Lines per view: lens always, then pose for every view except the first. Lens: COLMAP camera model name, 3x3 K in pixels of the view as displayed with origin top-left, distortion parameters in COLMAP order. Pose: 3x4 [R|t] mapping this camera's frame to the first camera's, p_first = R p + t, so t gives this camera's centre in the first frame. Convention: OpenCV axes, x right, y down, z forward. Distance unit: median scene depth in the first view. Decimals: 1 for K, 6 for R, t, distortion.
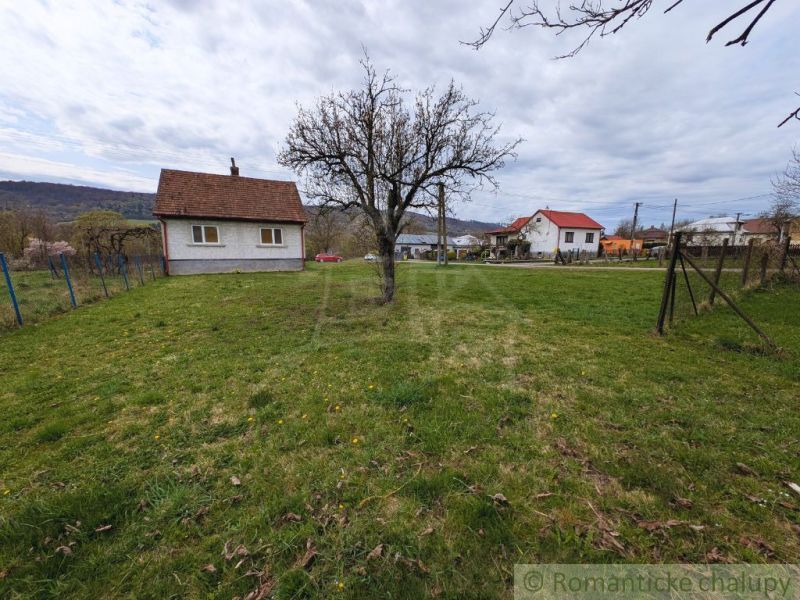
lens RADIAL K [[334.5, 0, 422.5], [0, 334.5, 302.6], [0, 0, 1]] dist [0.000869, -0.001050]
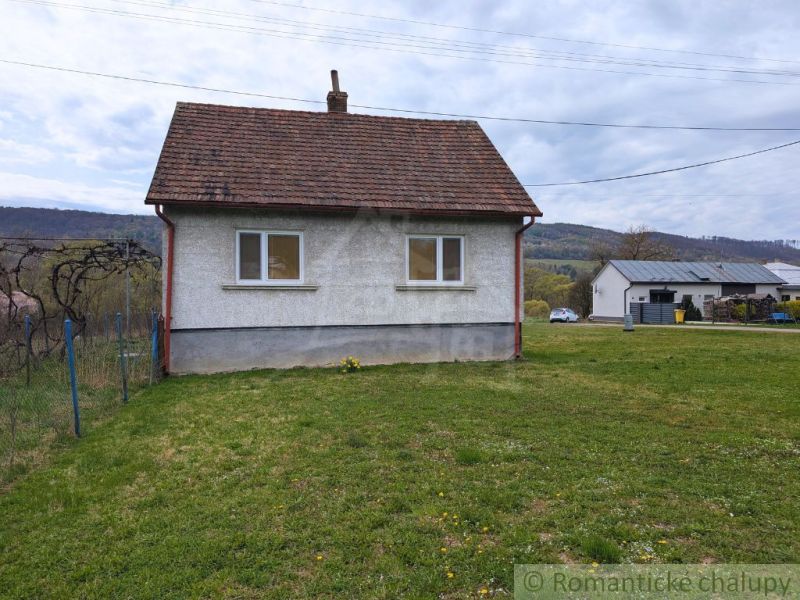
lens RADIAL K [[574.4, 0, 400.3], [0, 574.4, 296.3], [0, 0, 1]] dist [0.022937, 0.013810]
pose [[0.966239, -0.007602, -0.257536, -0.317213], [-0.033334, 0.987475, -0.154213, -0.064961], [0.255483, 0.157591, 0.953883, 0.408658]]
